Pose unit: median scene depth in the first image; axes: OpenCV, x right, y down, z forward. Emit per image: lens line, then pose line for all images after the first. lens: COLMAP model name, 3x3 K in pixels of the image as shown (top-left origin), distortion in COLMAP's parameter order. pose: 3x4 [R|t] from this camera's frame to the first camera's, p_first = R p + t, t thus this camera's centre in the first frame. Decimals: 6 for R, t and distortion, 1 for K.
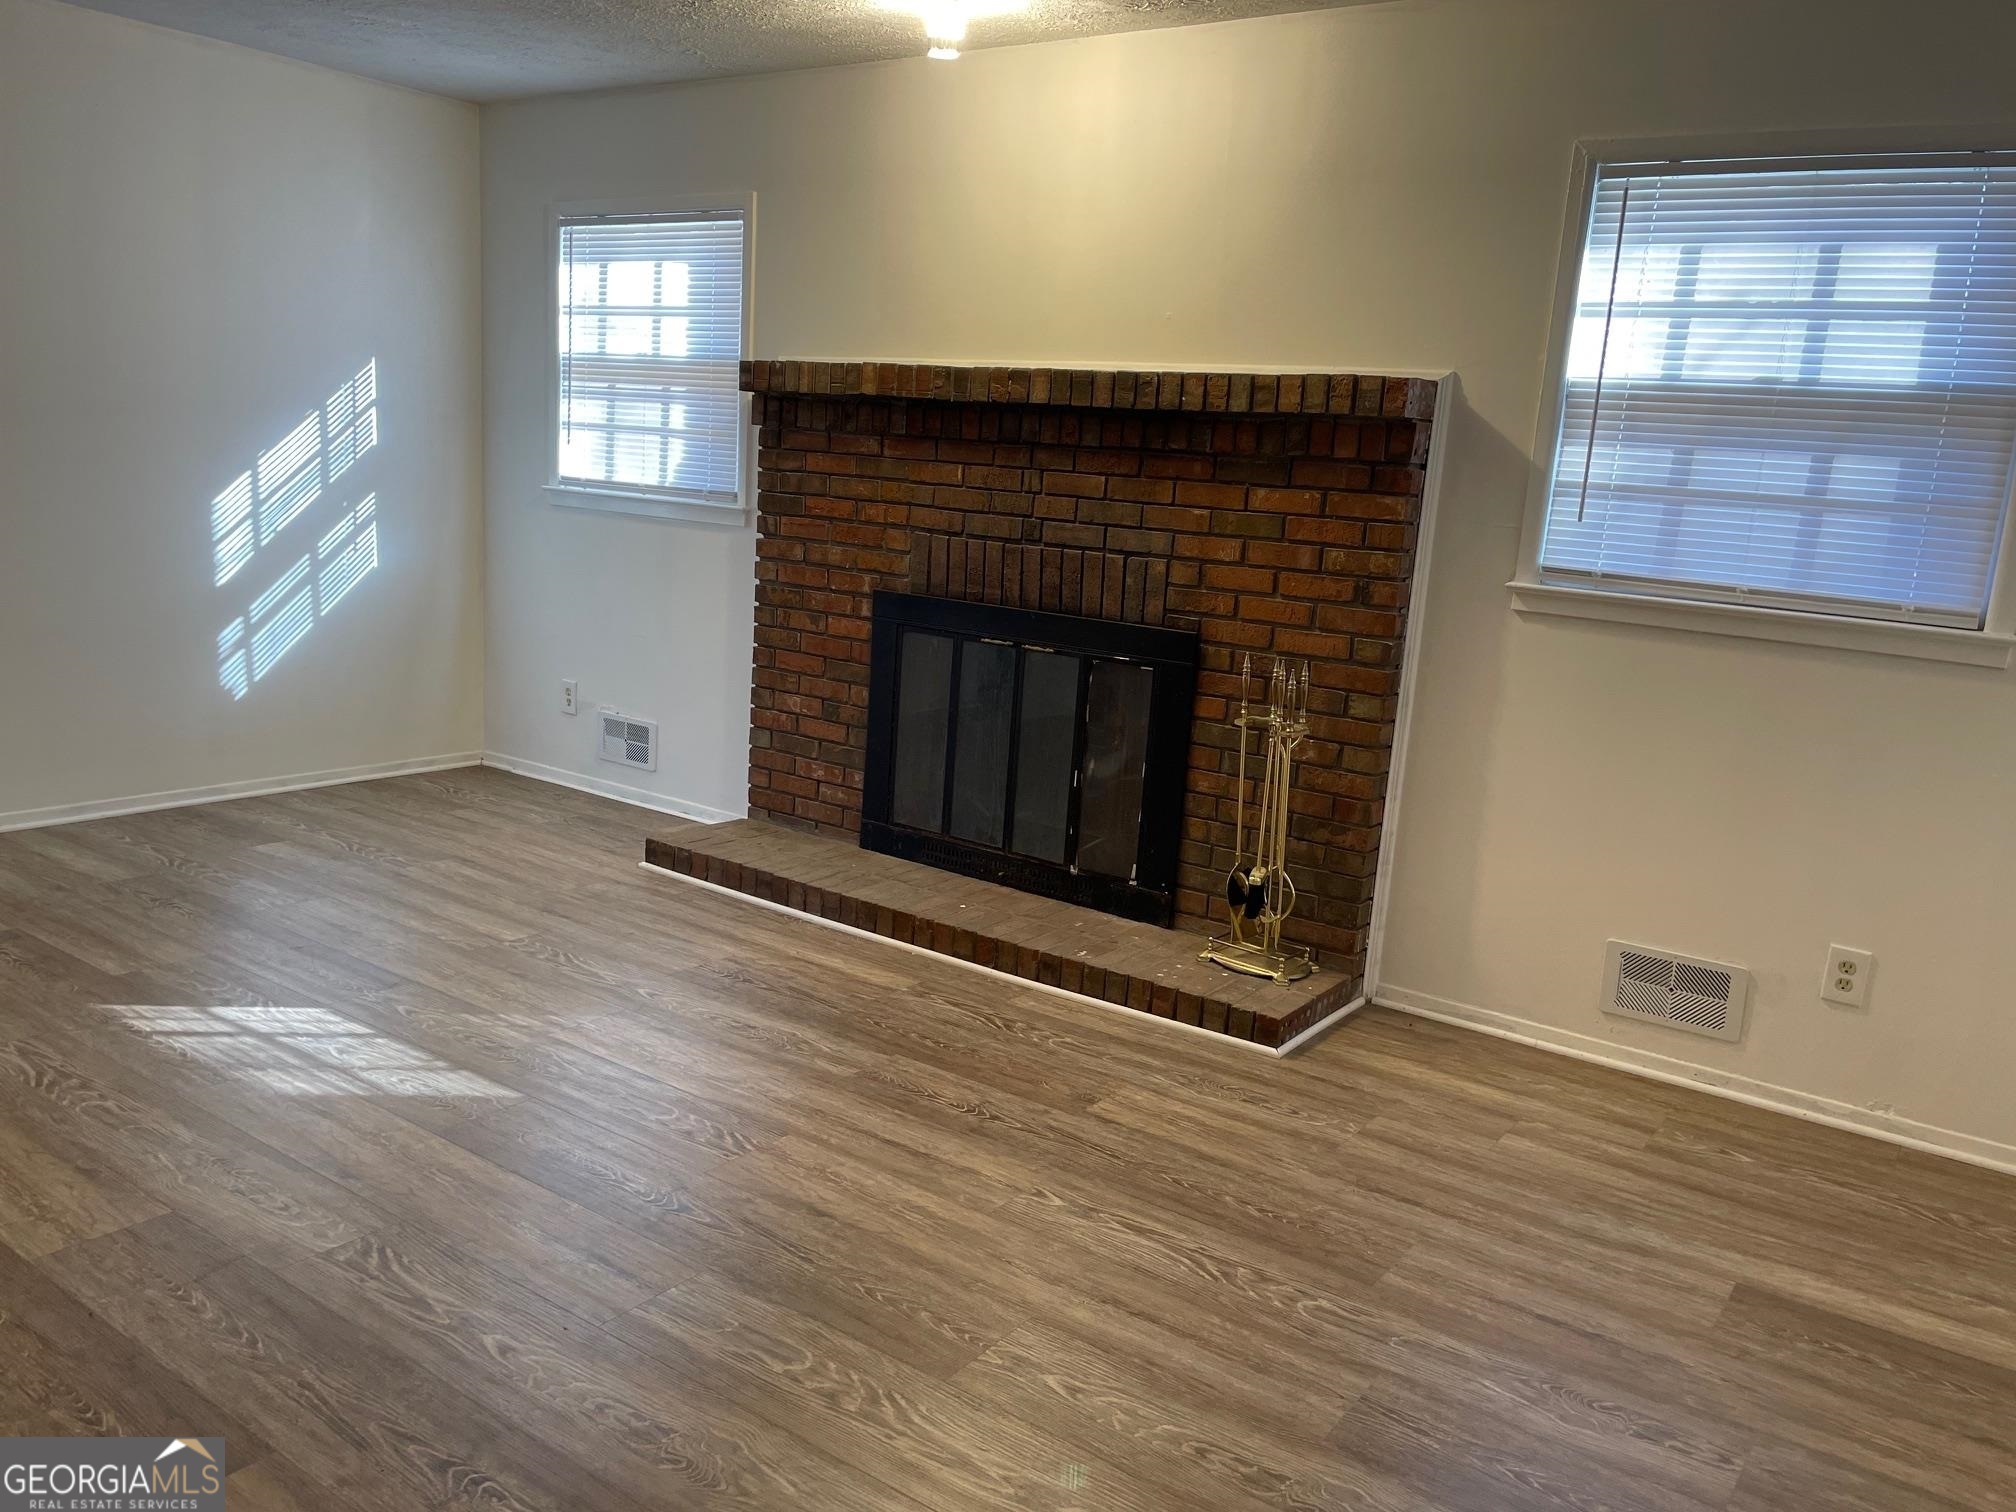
lens RADIAL K [[1572.3, 0, 1010.8], [0, 1572.3, 788.6], [0, 0, 1]] dist [0.090476, -0.130504]
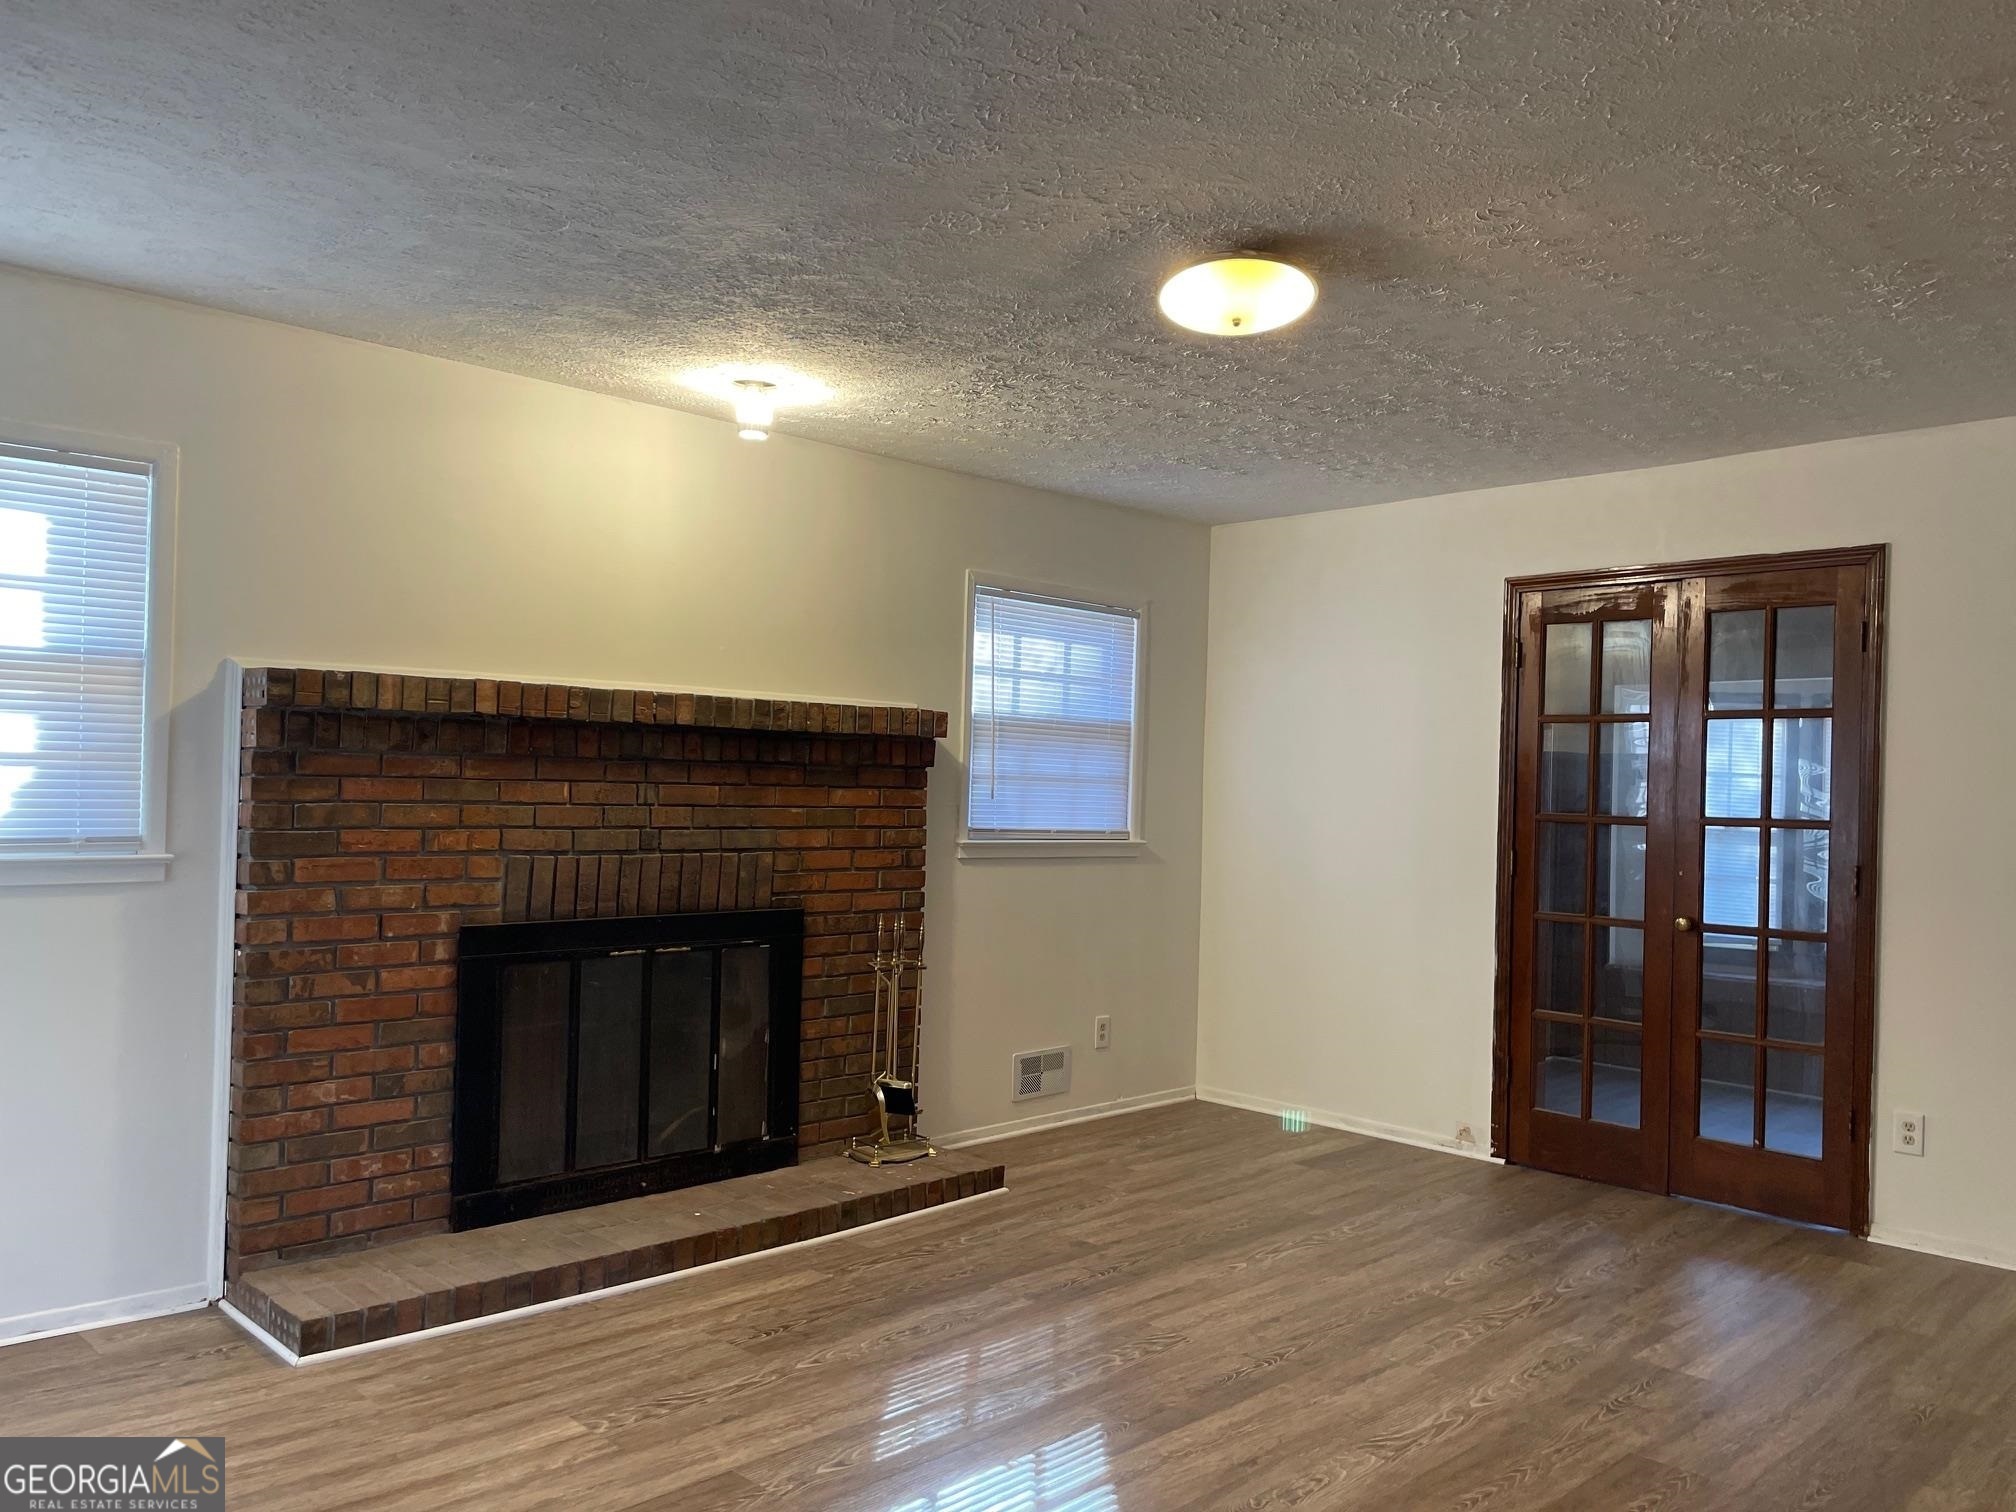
lens RADIAL K [[1566.8, 0, 1005.2], [0, 1566.8, 780.9], [0, 0, 1]] dist [0.096924, -0.134540]
pose [[0.148712, -0.055261, 0.987335, -0.997682], [0.196865, 0.980107, 0.025205, -0.185392], [-0.969087, 0.190623, 0.156632, 0.610588]]
